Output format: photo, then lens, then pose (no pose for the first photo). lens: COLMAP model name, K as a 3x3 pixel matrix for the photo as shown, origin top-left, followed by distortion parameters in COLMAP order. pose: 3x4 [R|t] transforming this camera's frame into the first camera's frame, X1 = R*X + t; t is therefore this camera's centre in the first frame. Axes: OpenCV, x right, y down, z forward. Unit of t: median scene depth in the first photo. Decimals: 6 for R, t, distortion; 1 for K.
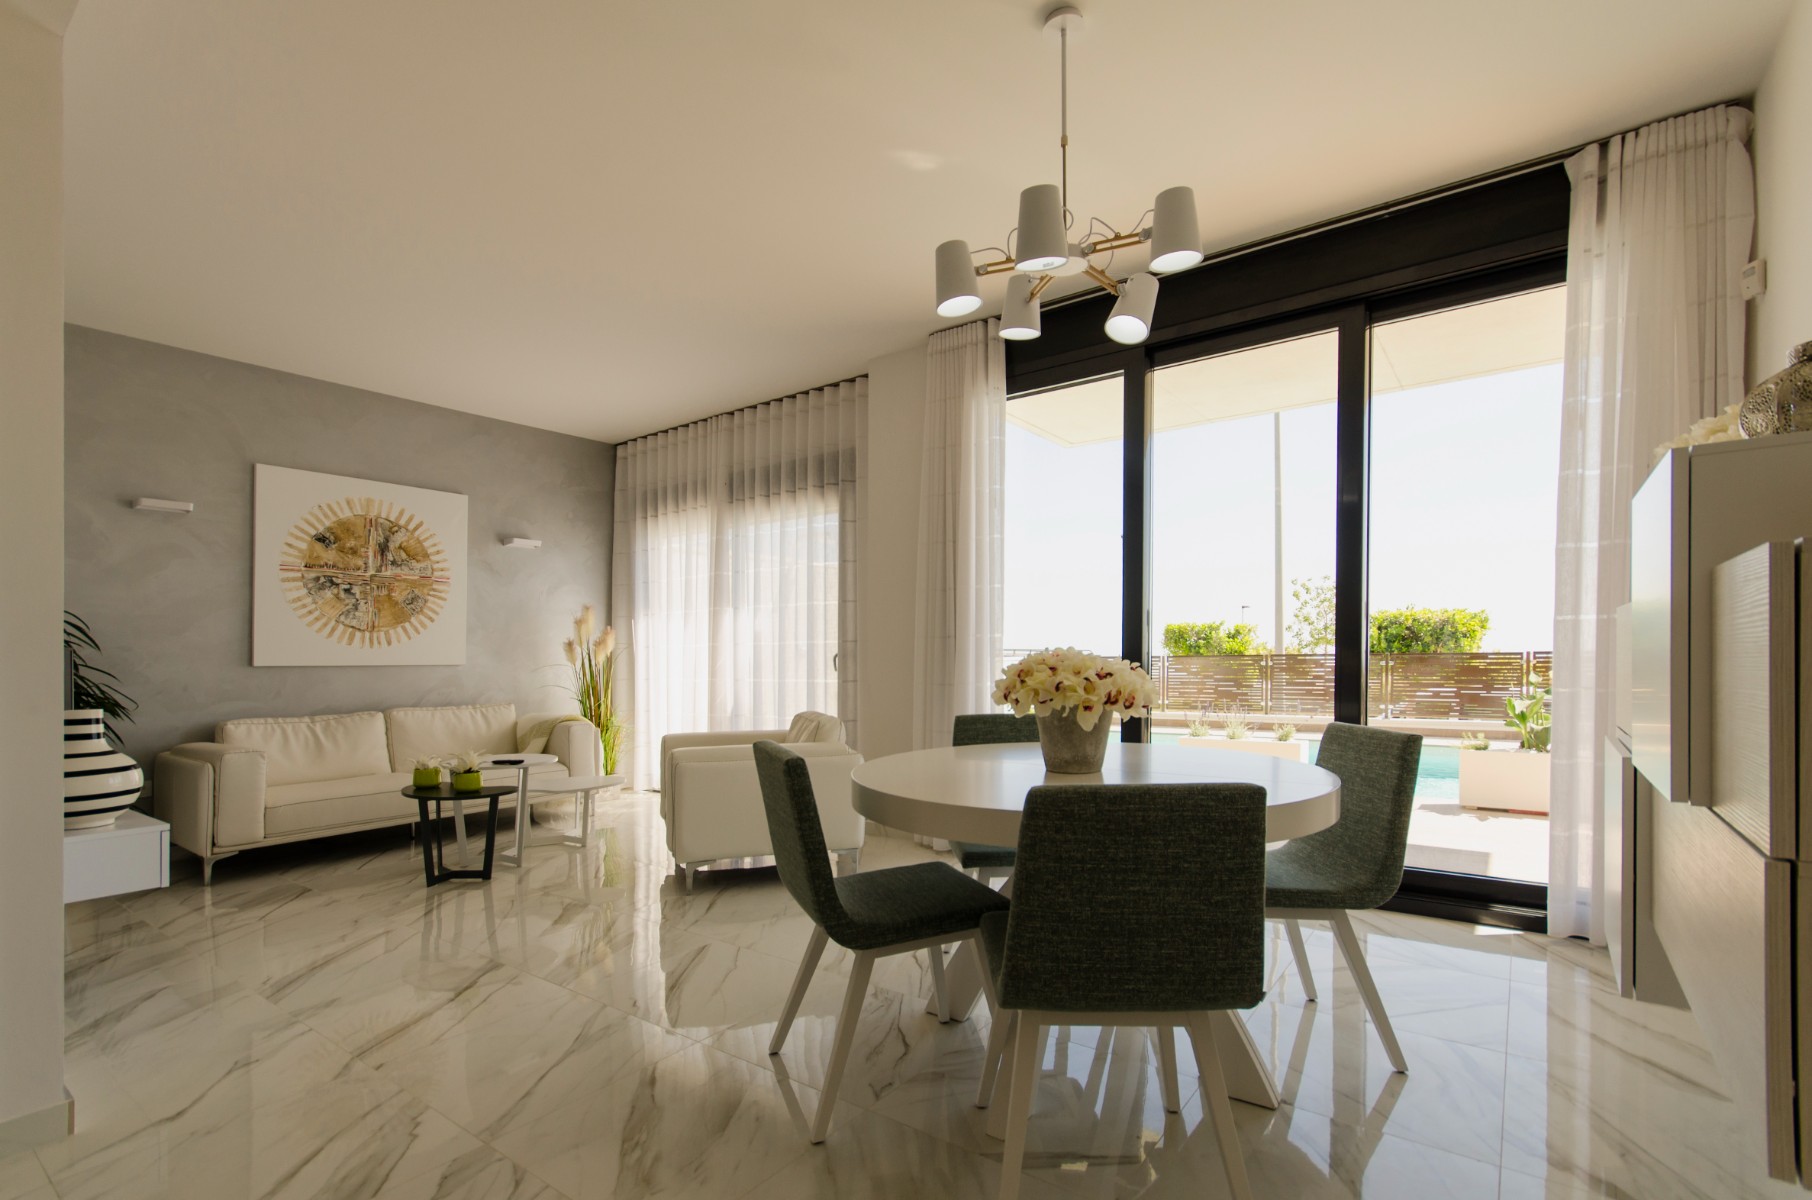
lens RADIAL K [[835.9, 0, 906.0], [0, 835.9, 600.0], [0, 0, 1]] dist [0.001785, 0.000181]
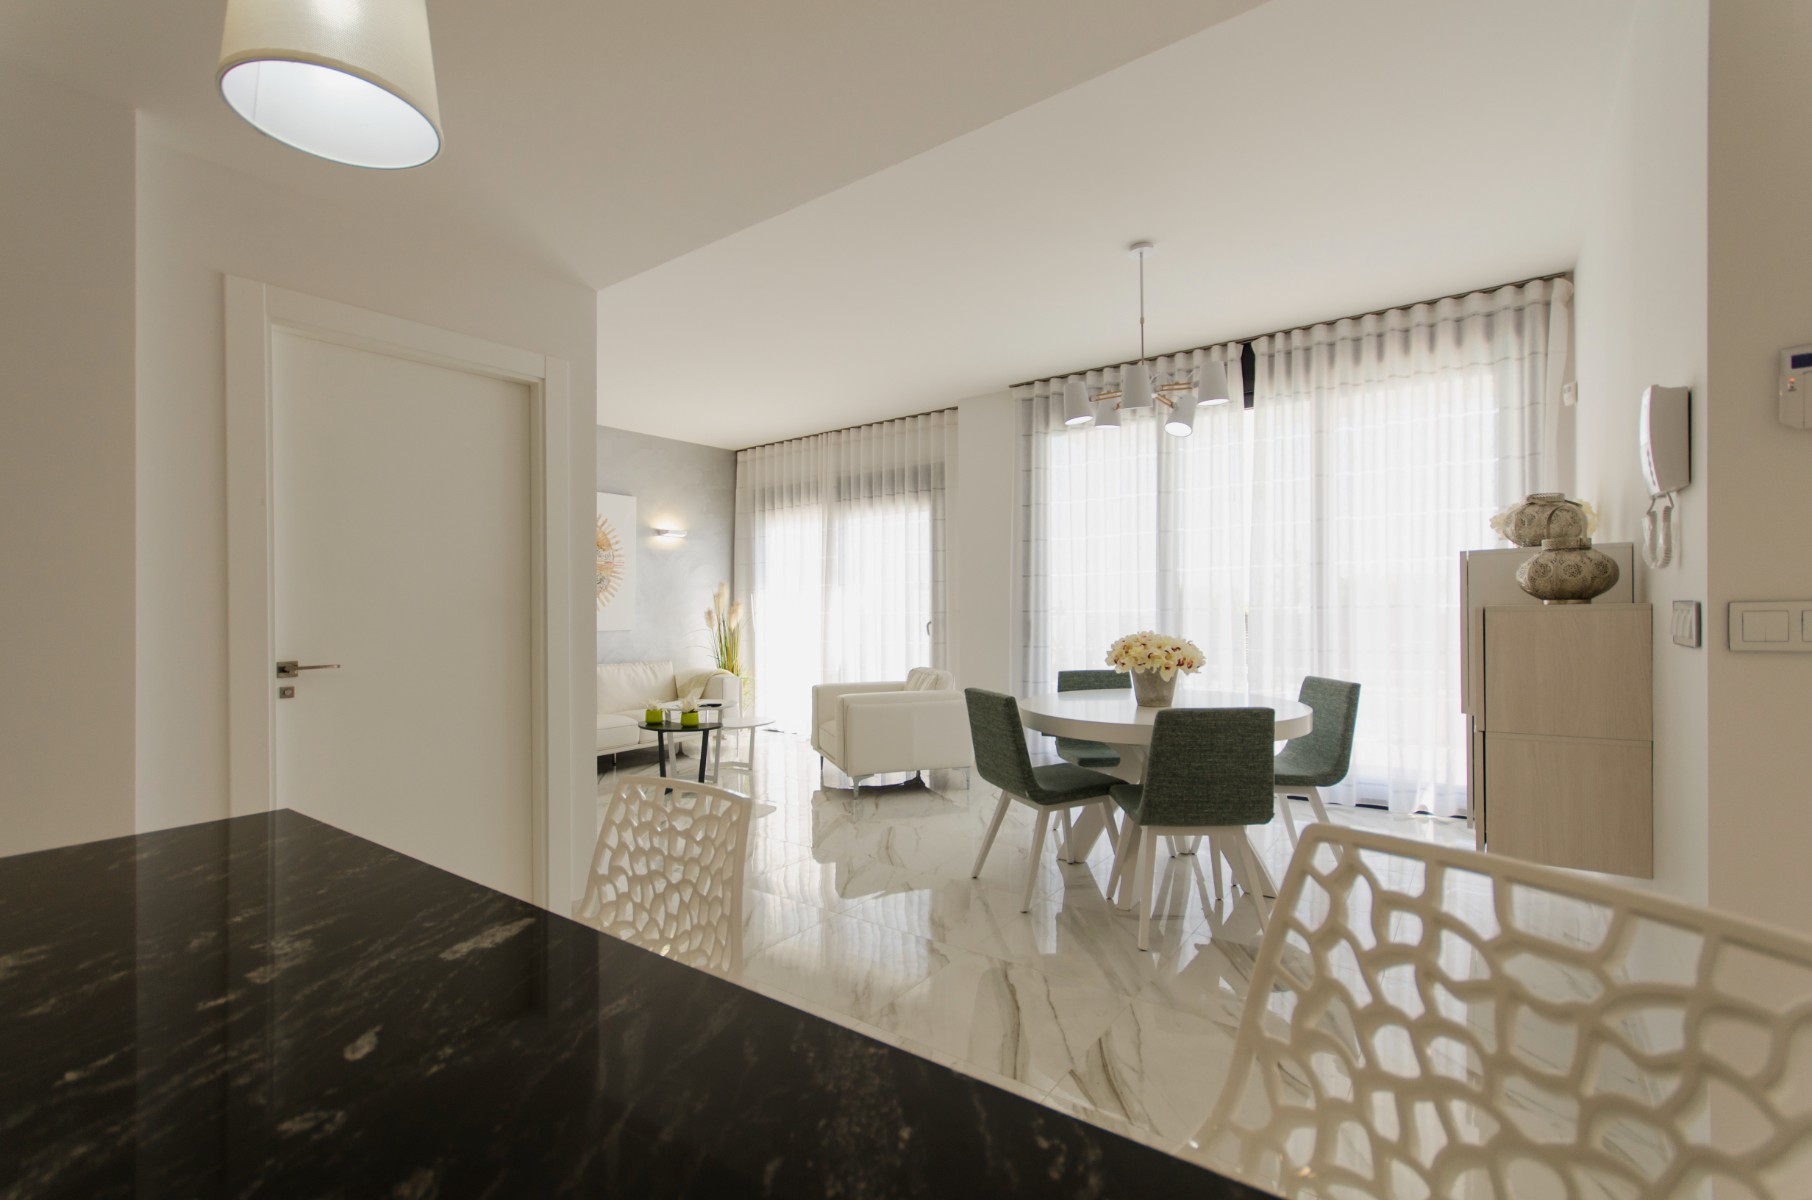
lens RADIAL K [[803.6, 0, 921.9], [0, 803.6, 536.7], [0, 0, 1]] dist [0.016611, 0.000001]
pose [[0.999719, 0.002136, 0.023610, -0.126521], [-0.001599, 0.999740, -0.022754, -0.039847], [-0.023653, 0.022710, 0.999462, -0.252408]]
